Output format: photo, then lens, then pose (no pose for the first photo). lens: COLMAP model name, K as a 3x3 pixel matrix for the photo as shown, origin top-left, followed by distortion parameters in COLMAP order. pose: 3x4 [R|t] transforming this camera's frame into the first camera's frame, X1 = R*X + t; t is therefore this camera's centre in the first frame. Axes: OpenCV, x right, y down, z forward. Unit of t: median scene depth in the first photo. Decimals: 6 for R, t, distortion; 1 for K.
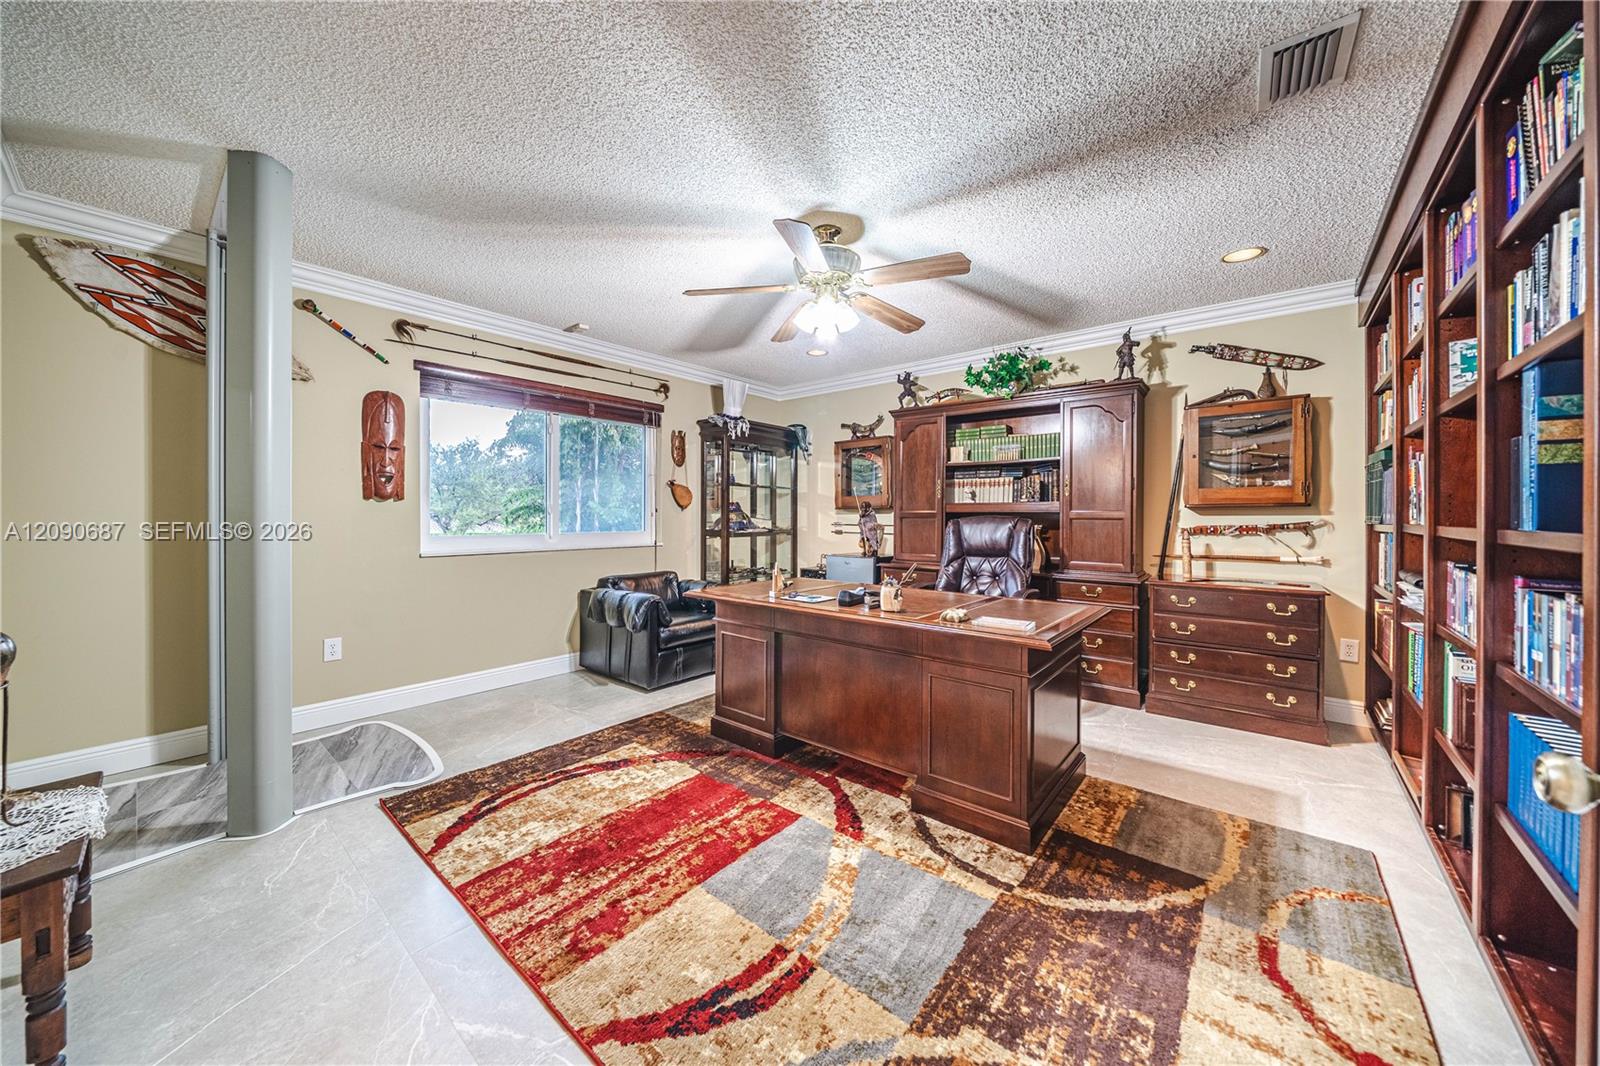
lens RADIAL K [[562.6, 0, 779.0], [0, 562.6, 532.6], [0, 0, 1]] dist [-0.000711, -0.000056]
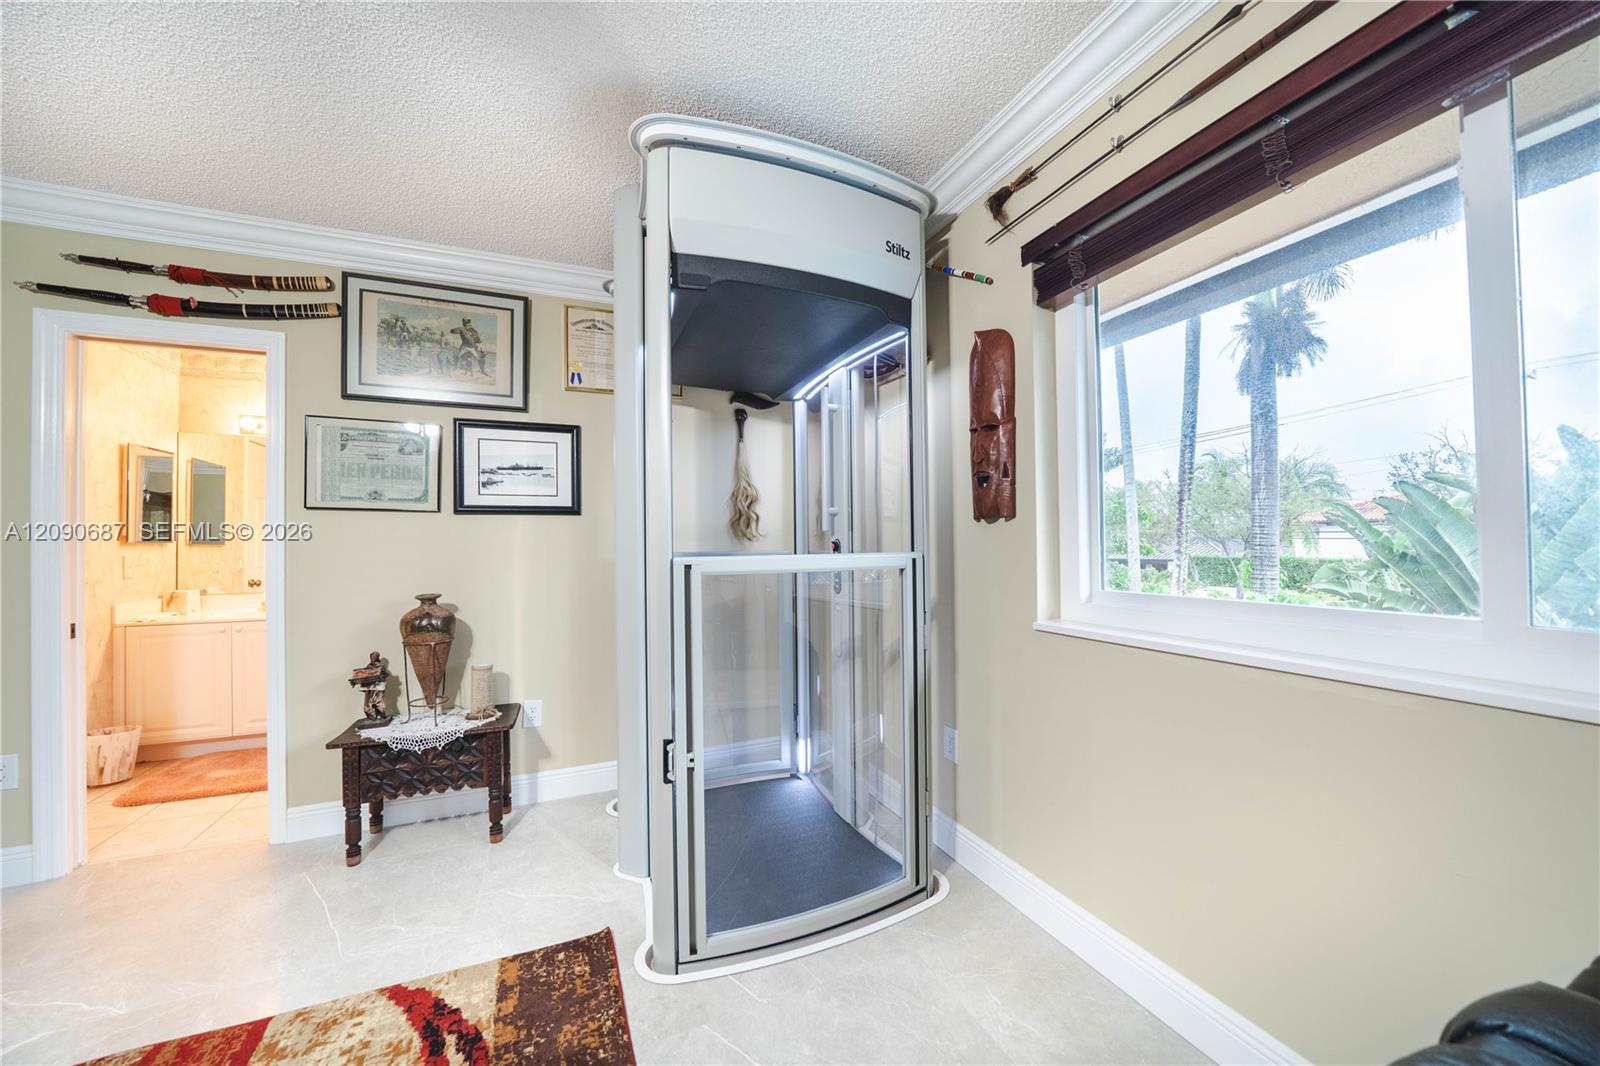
lens RADIAL K [[562.6, 0, 779.0], [0, 562.6, 532.6], [0, 0, 1]] dist [-0.000711, -0.000056]
pose [[-0.454990, -0.008264, -0.890458, -0.132576], [-0.002930, 0.999965, -0.007784, -0.058354], [0.890491, -0.000933, -0.454999, 1.574956]]
